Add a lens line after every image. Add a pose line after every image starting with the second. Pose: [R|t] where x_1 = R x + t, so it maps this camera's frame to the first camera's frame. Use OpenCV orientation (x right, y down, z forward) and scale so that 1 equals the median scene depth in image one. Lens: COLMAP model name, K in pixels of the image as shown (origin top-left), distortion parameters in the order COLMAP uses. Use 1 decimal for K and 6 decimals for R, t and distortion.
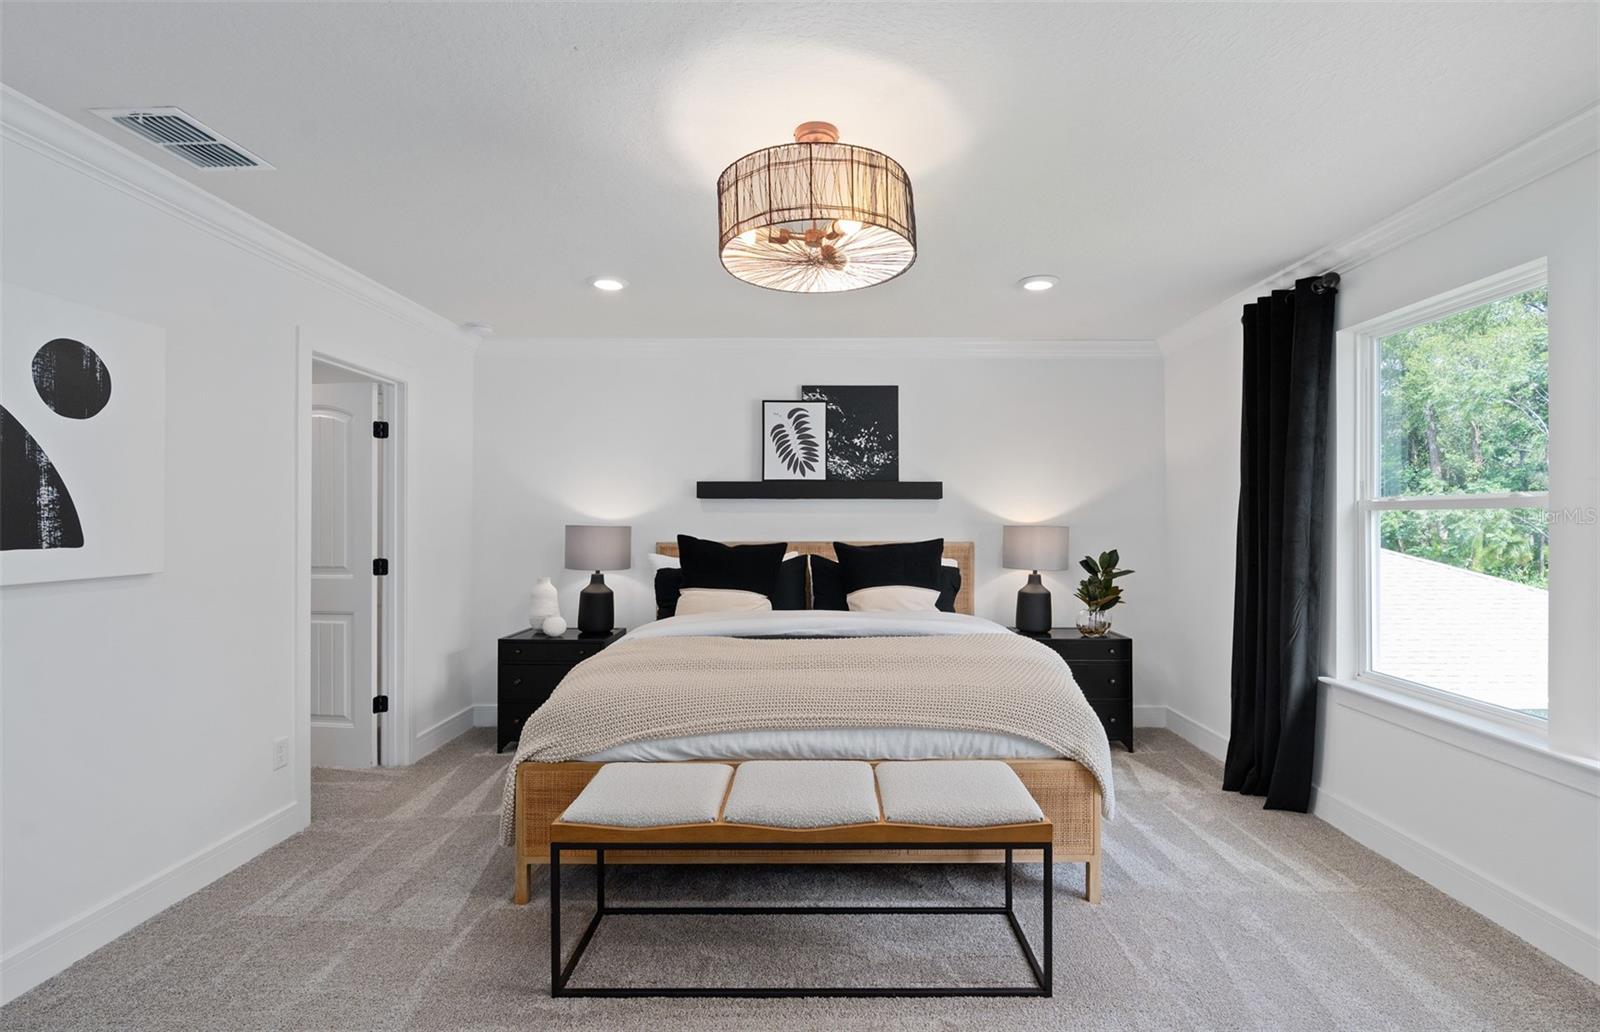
lens RADIAL K [[732.0, 0, 801.1], [0, 732.0, 525.0], [0, 0, 1]] dist [-0.002558, 0.000128]
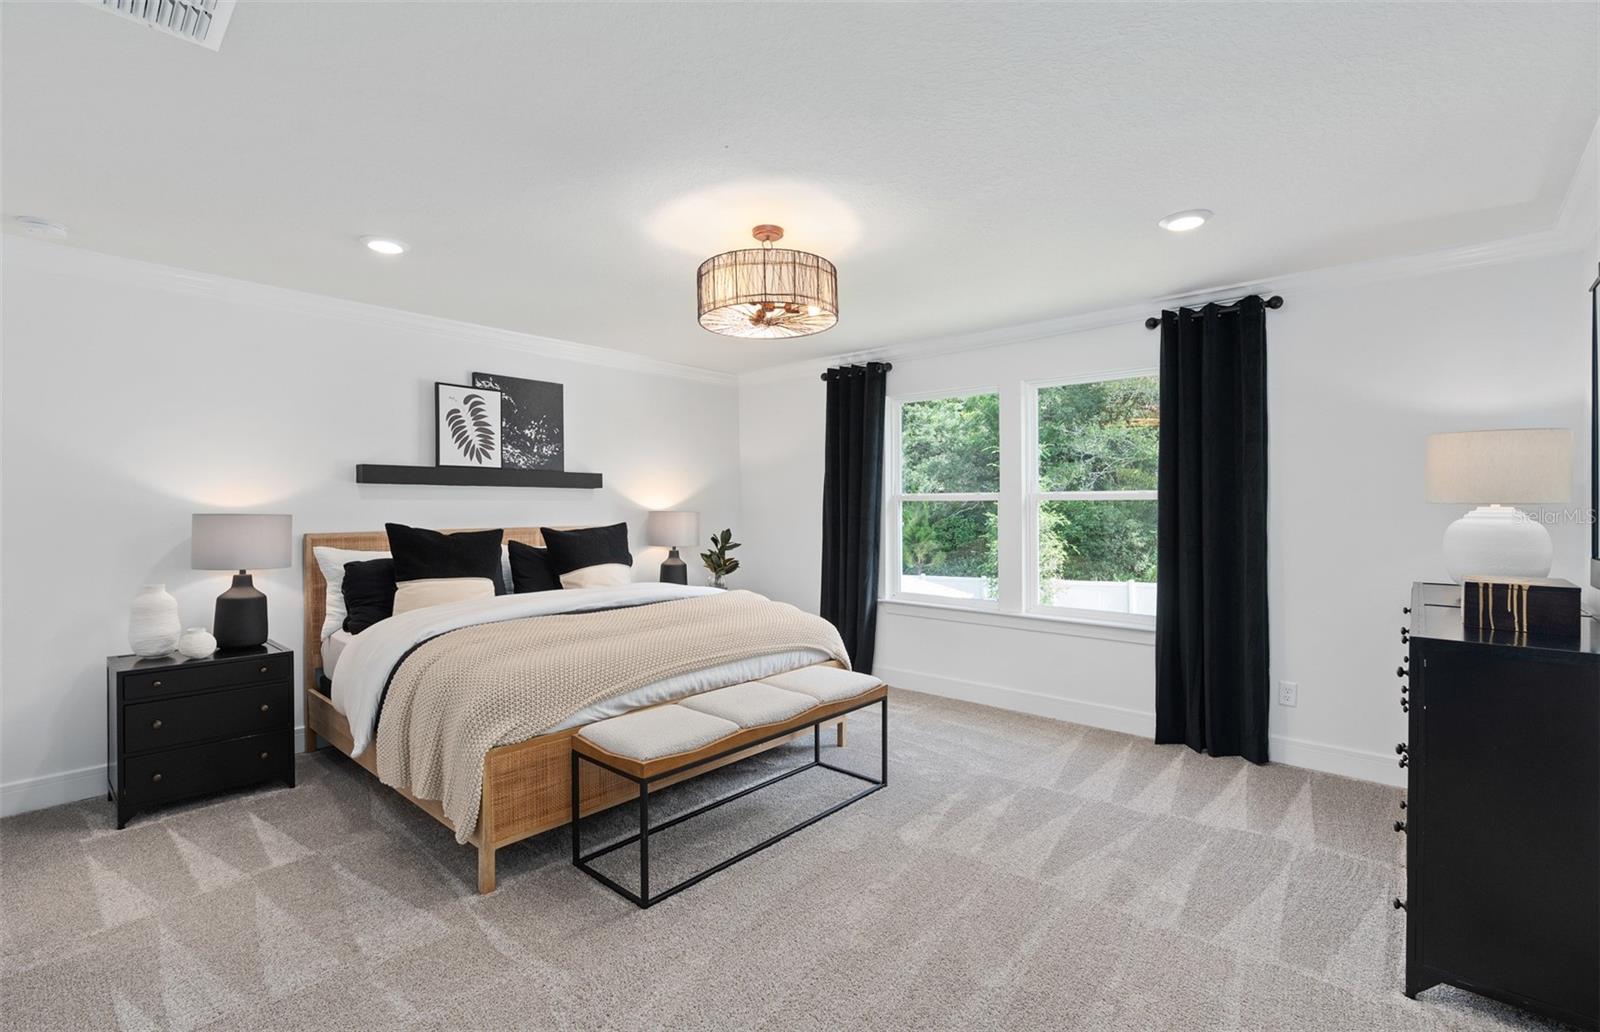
lens RADIAL K [[728.6, 0, 800.0], [0, 728.6, 516.0], [0, 0, 1]] dist [-0.002593, 0.000906]
pose [[0.659877, -0.011294, 0.751289, -0.473716], [0.007526, 0.999936, 0.008422, 0.000202], [-0.751336, 0.000097, 0.659920, 0.014710]]
